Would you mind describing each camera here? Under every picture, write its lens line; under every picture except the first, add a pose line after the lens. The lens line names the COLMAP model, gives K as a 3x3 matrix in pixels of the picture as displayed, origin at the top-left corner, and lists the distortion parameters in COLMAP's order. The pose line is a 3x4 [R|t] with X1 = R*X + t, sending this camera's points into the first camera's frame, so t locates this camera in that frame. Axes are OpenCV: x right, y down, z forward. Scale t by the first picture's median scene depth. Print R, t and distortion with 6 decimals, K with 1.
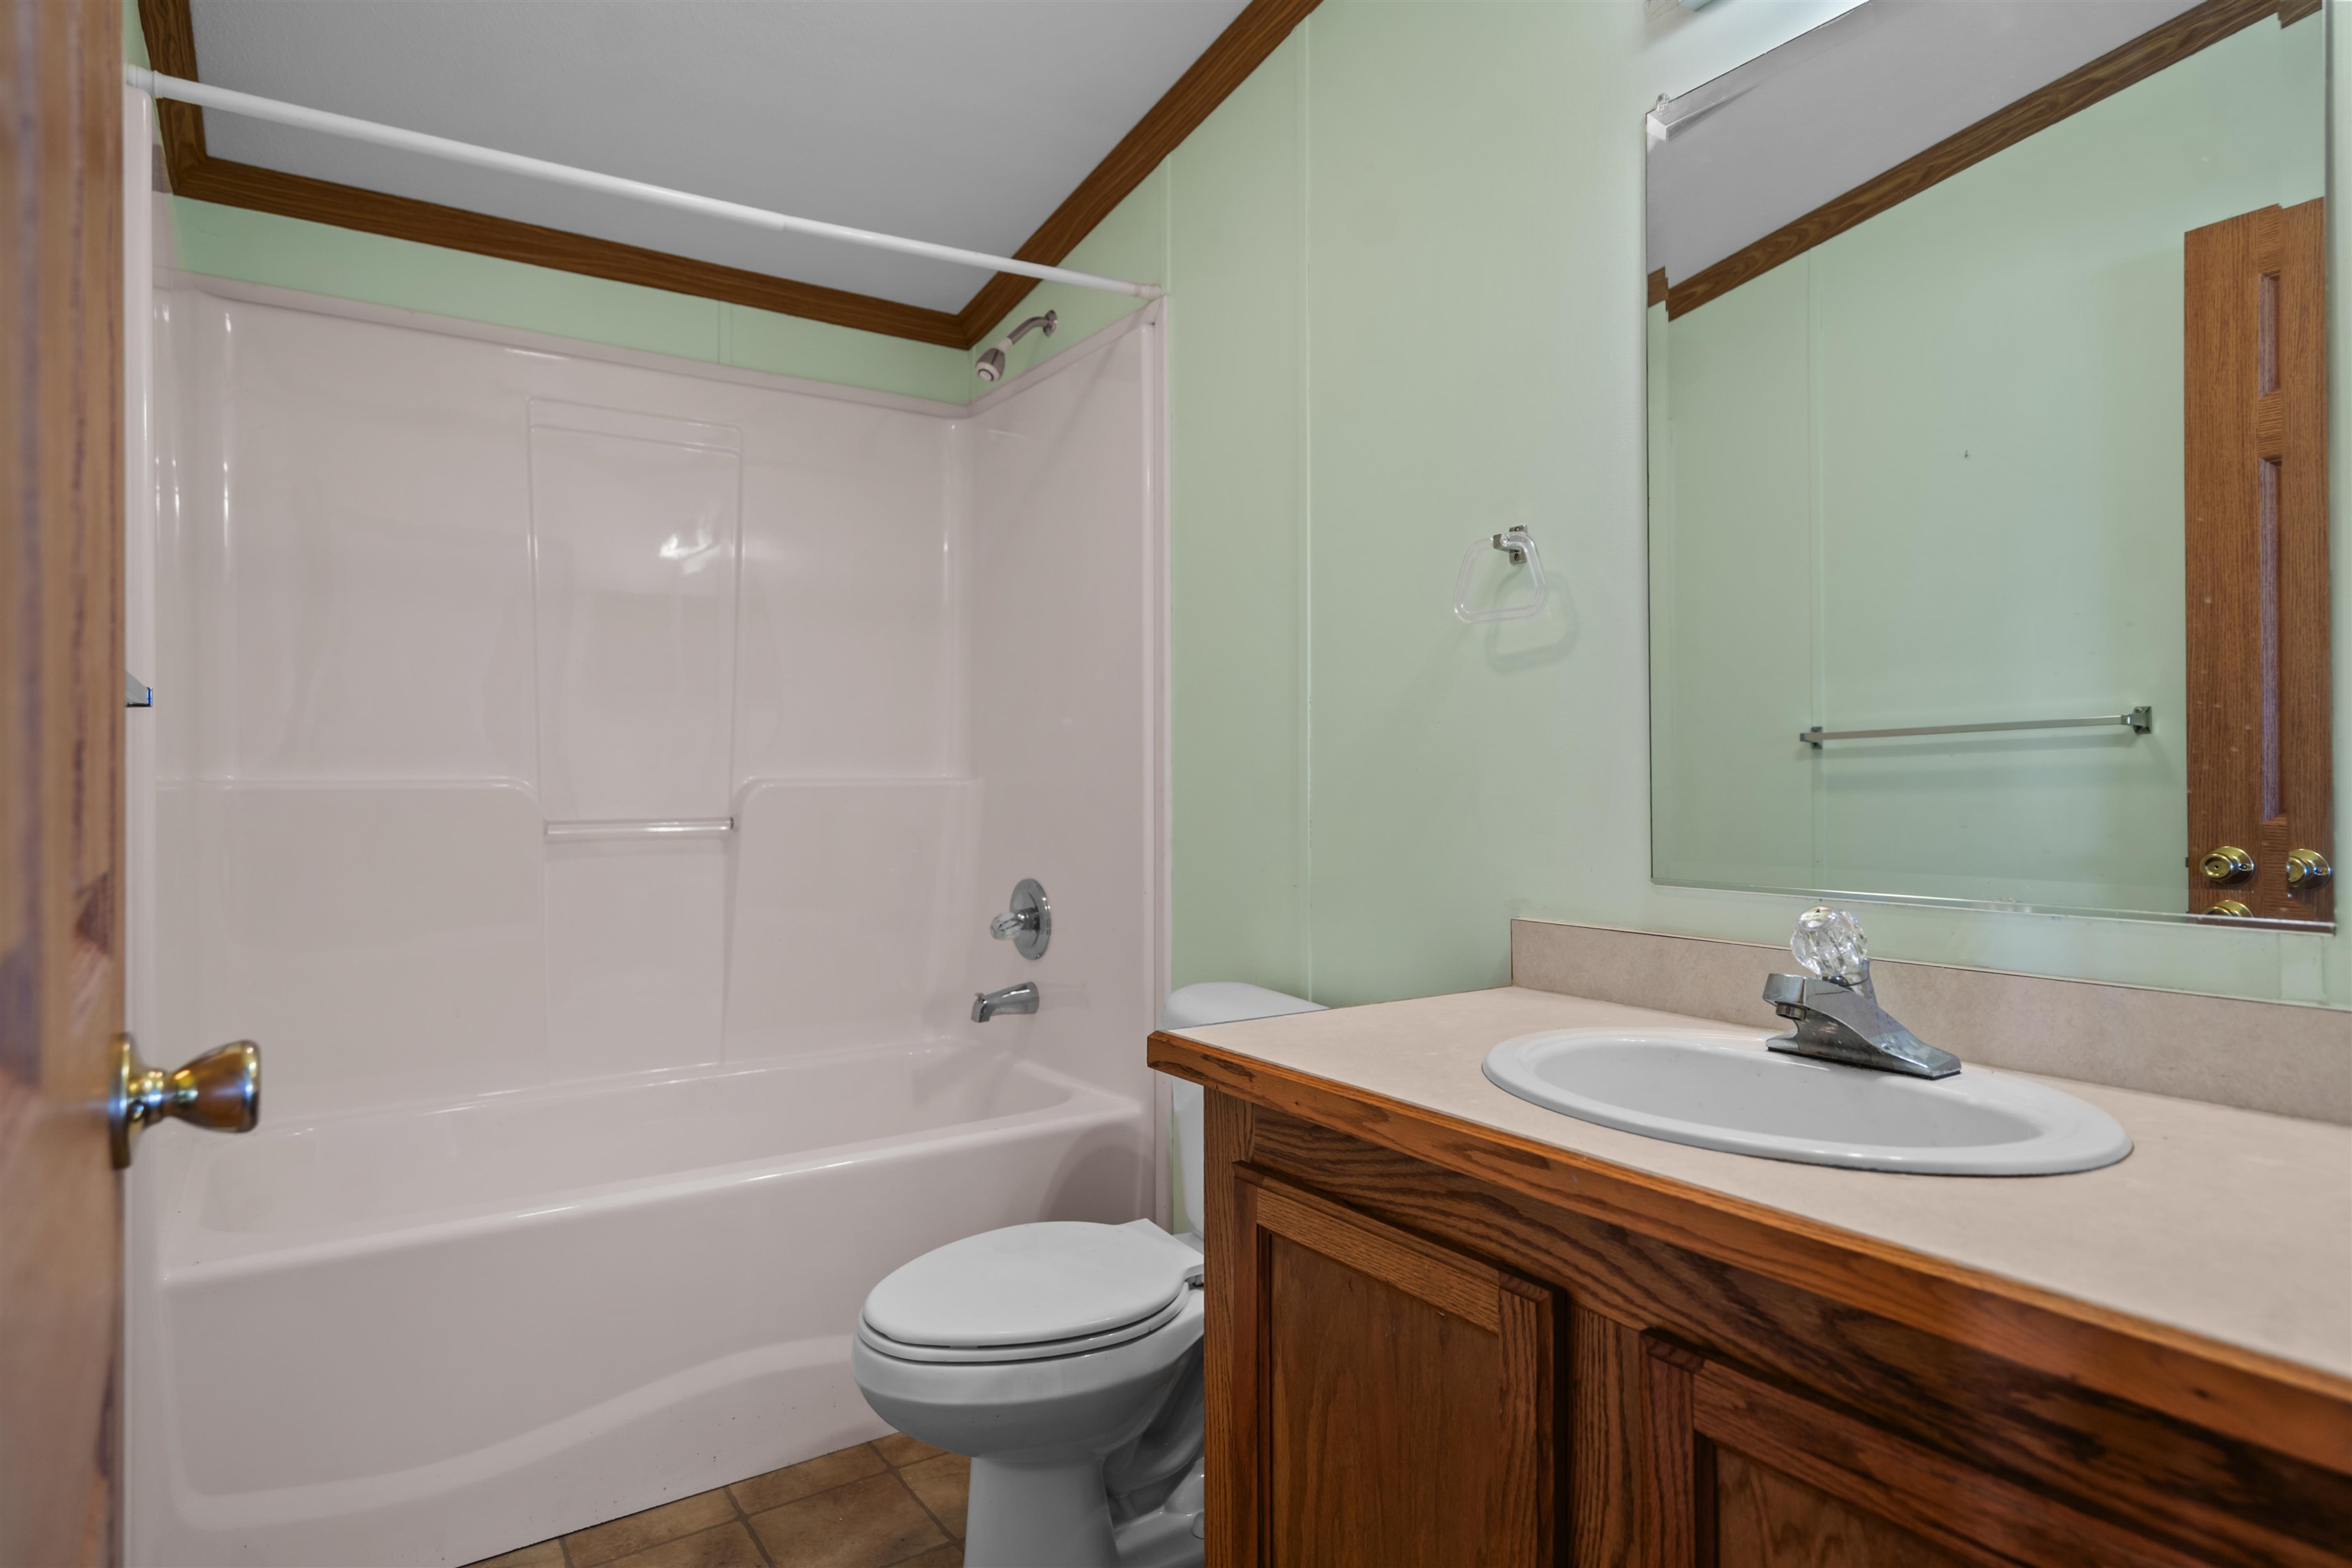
lens RADIAL K [[1289.4, 0, 1172.7], [0, 1289.4, 774.7], [0, 0, 1]] dist [0.016481, -0.002408]
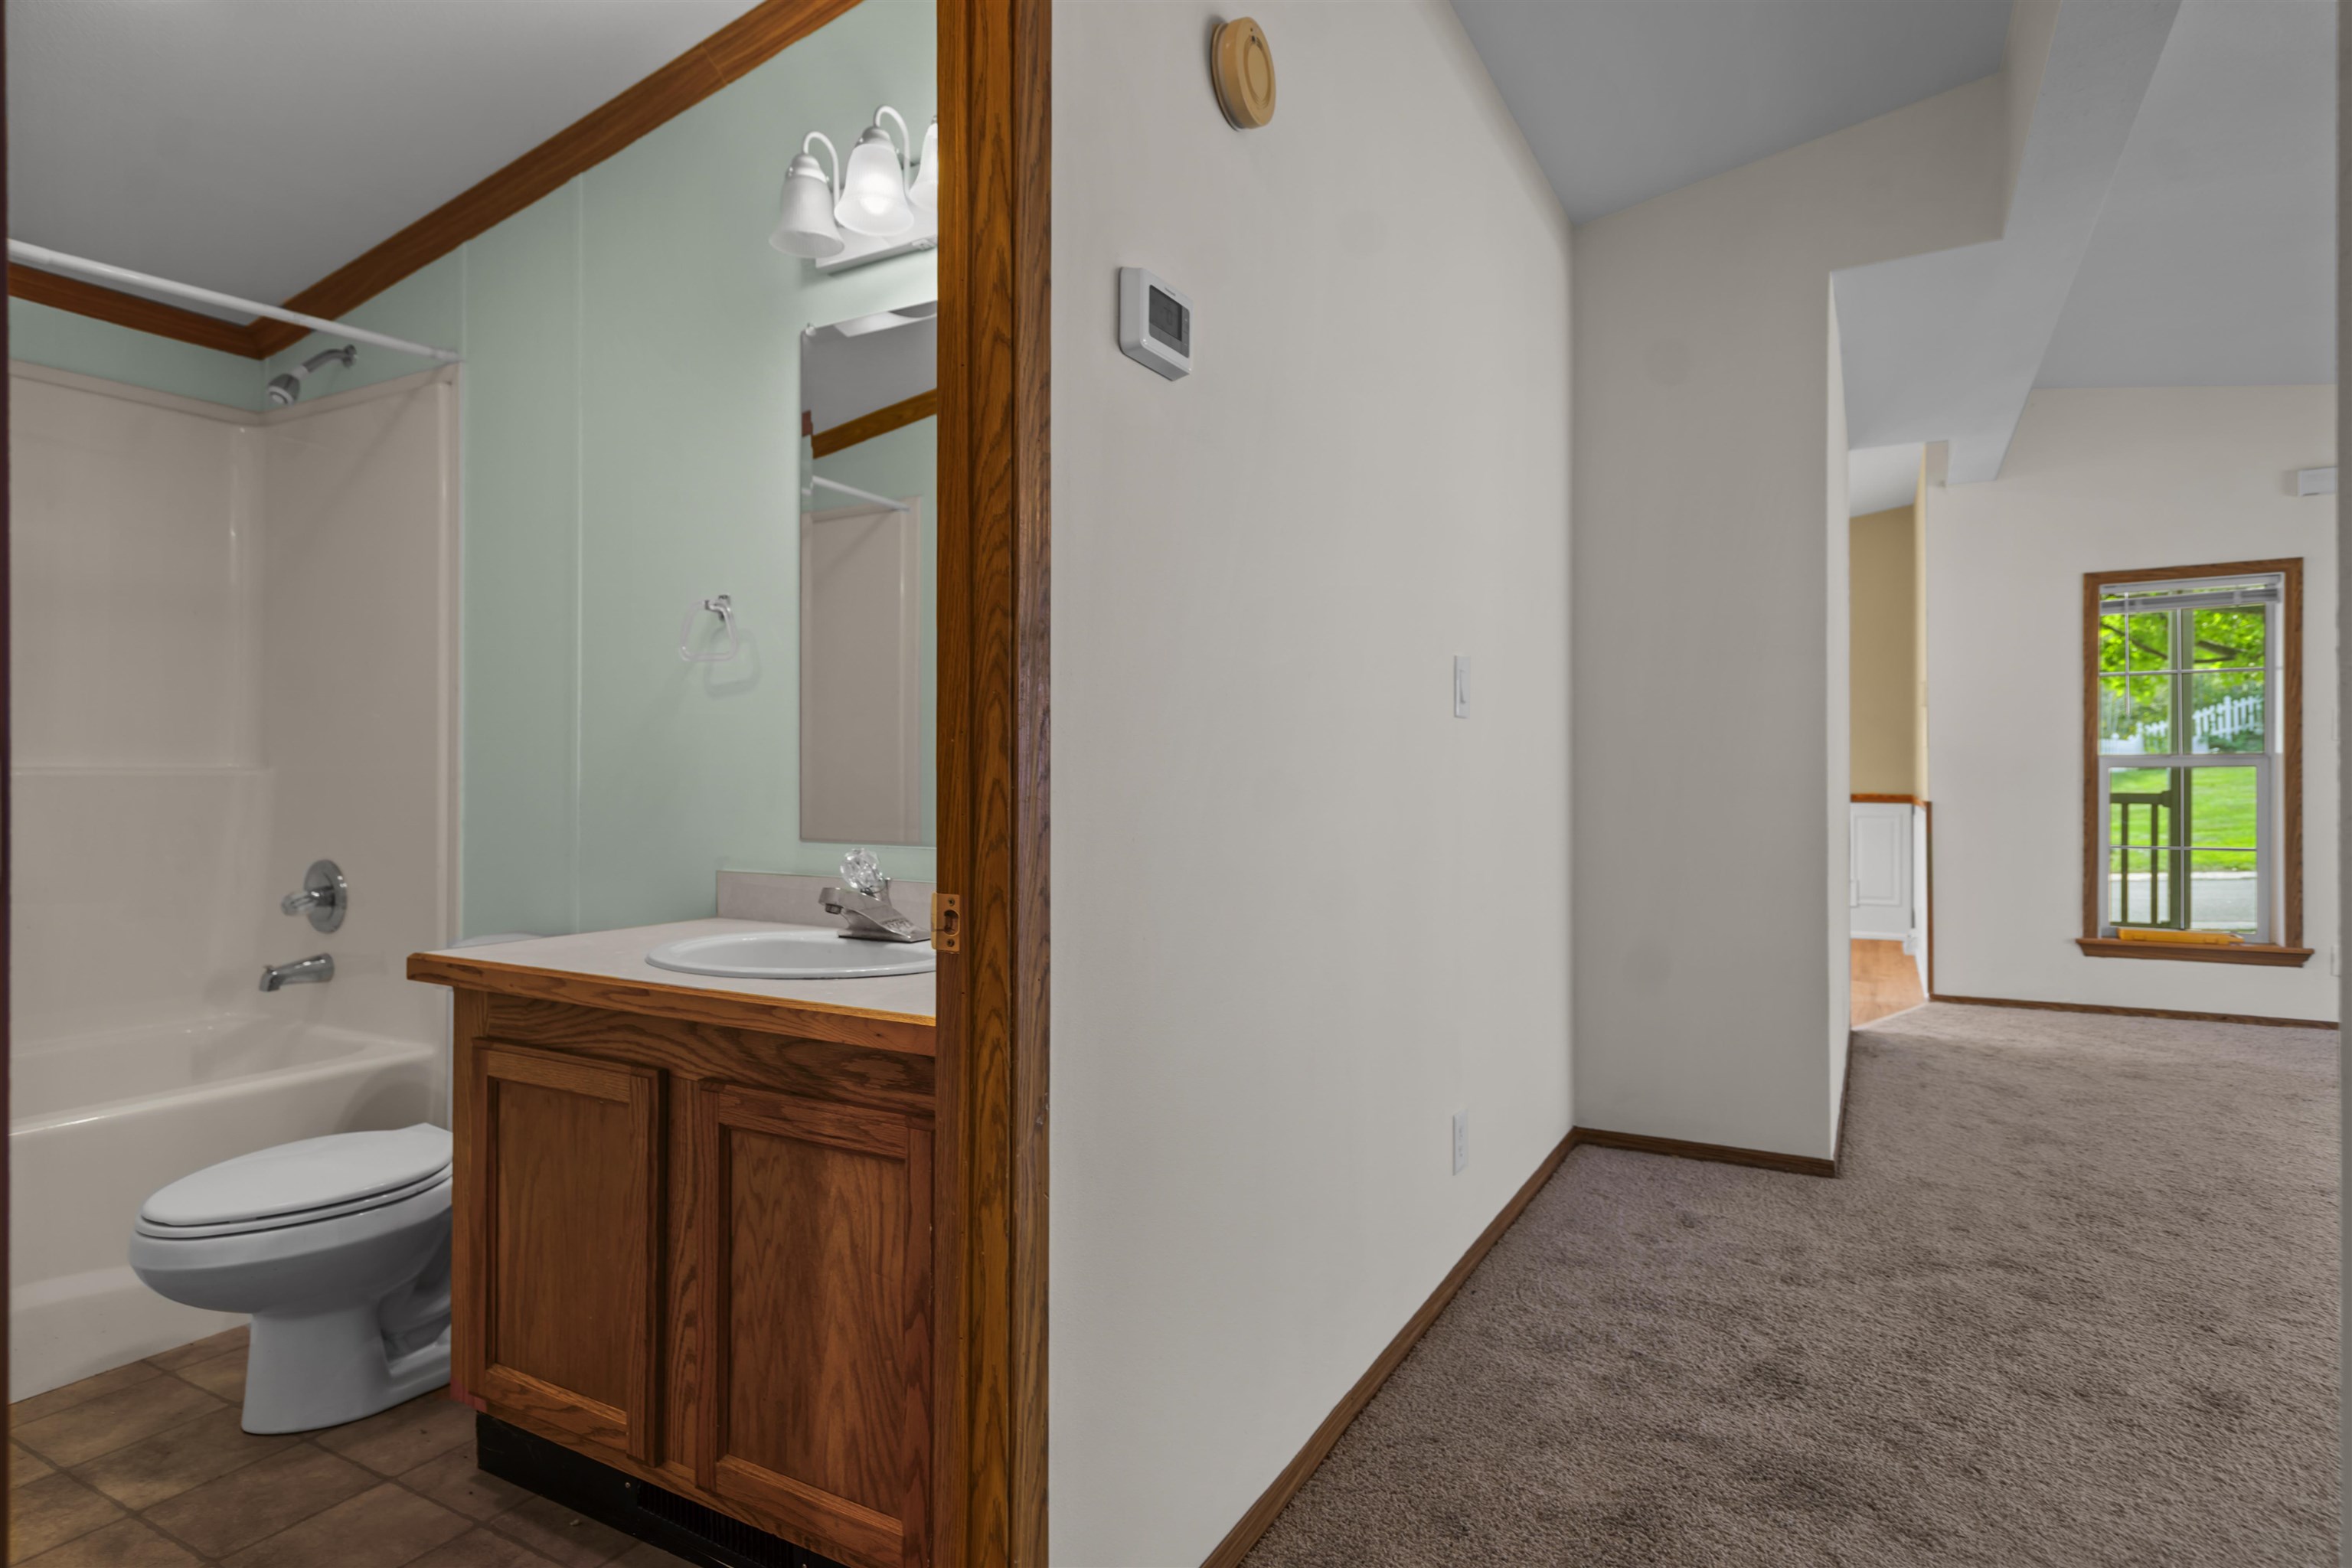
lens RADIAL K [[1289.4, 0, 1172.7], [0, 1289.4, 774.7], [0, 0, 1]] dist [0.016481, -0.002408]
pose [[0.900598, 0.005560, 0.434617, 0.120628], [-0.007900, 0.999962, 0.003579, -0.004226], [-0.434580, -0.006657, 0.900608, -0.639648]]
